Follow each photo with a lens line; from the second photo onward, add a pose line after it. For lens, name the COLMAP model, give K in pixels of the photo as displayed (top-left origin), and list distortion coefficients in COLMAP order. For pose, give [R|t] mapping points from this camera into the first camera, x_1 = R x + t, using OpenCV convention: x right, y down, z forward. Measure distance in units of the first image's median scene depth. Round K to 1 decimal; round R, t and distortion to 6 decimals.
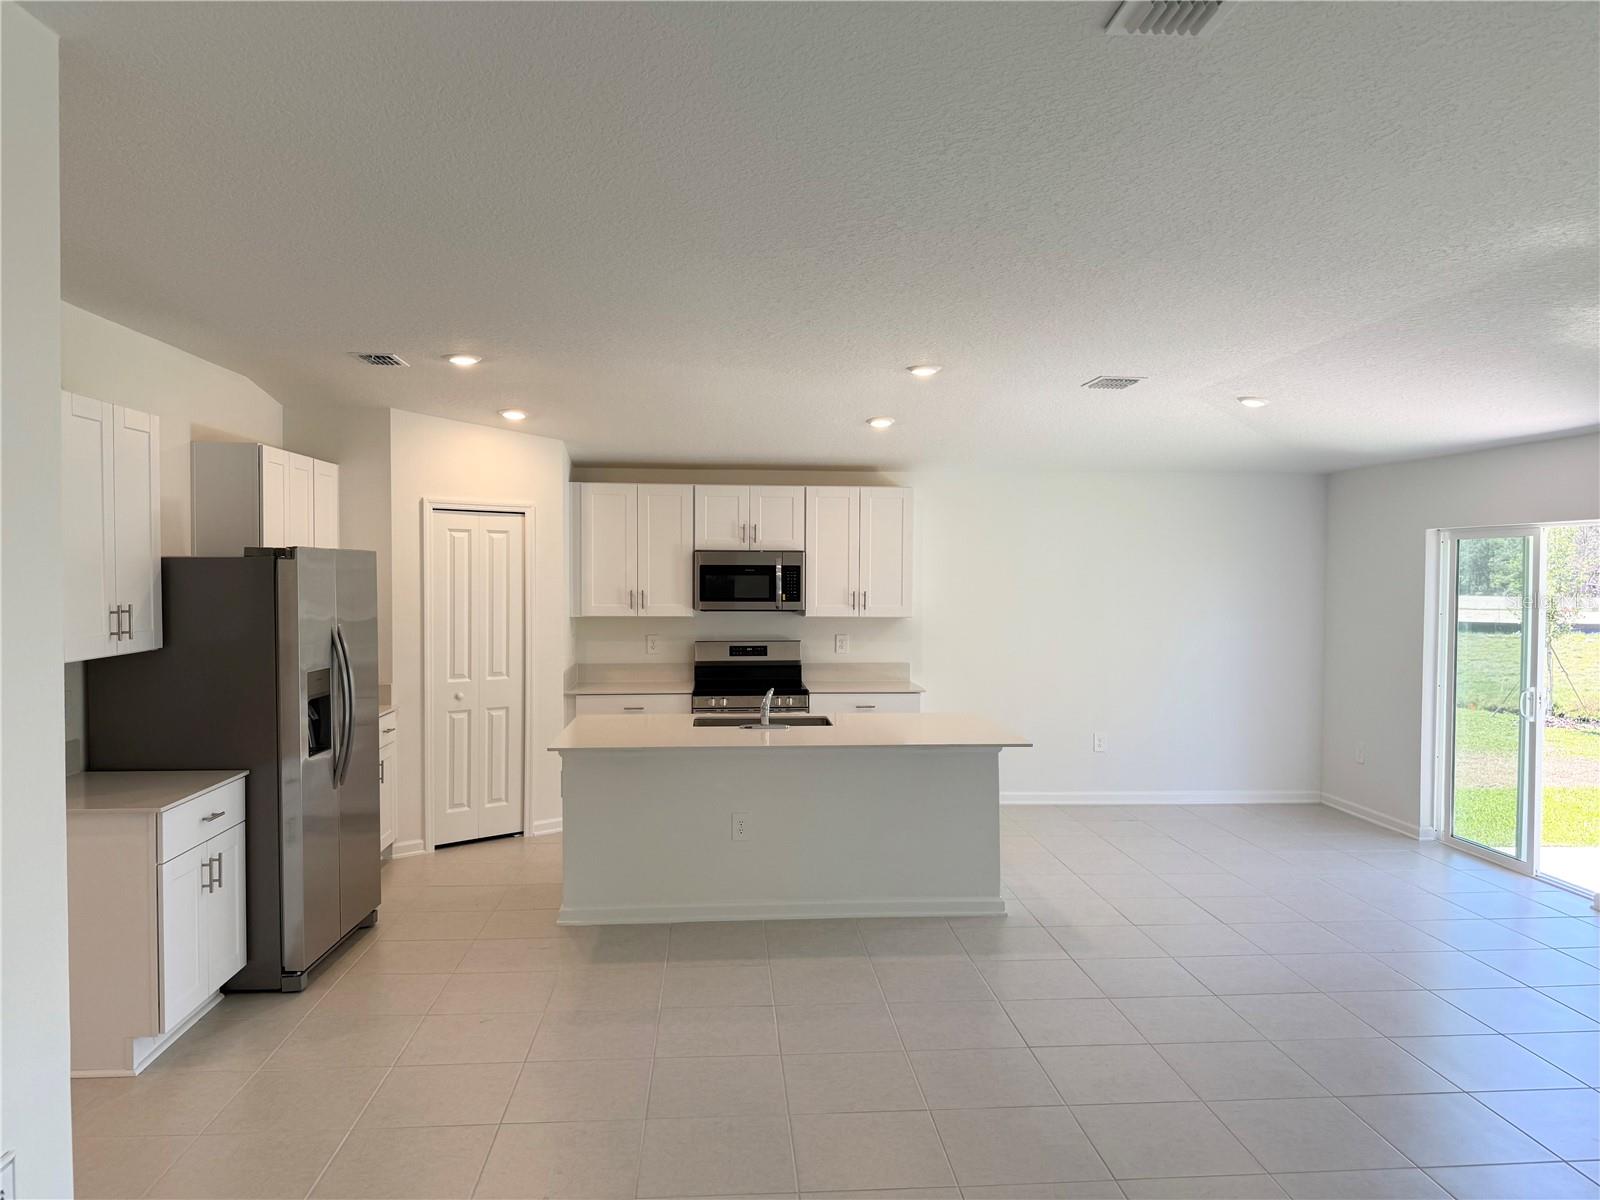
lens RADIAL K [[1121.4, 0, 800.0], [0, 1121.4, 600.0], [0, 0, 1]] dist [0.126081, -0.164781]
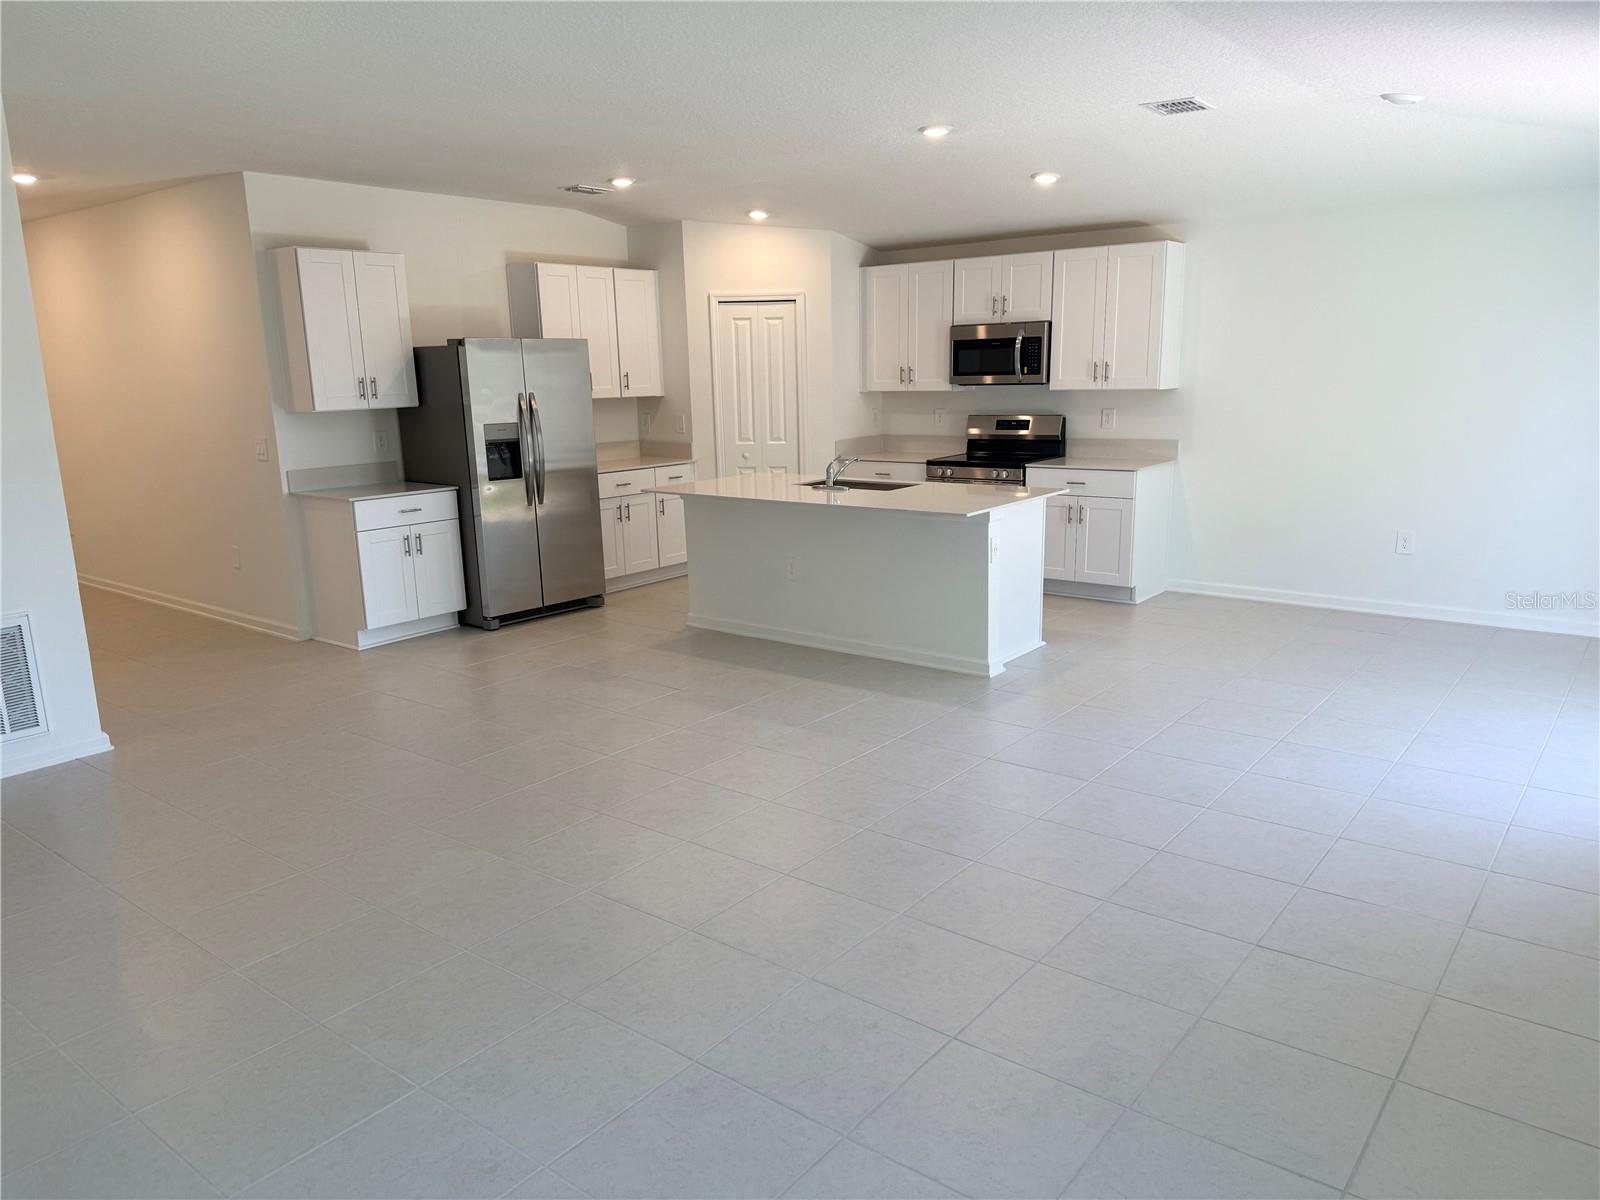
lens RADIAL K [[1121.4, 0, 800.0], [0, 1121.4, 600.0], [0, 0, 1]] dist [0.126081, -0.164781]
pose [[0.735347, 0.119047, -0.667152, 0.538828], [0.007882, 0.982881, 0.184074, 0.011829], [0.677645, -0.140617, 0.721820, 0.105655]]
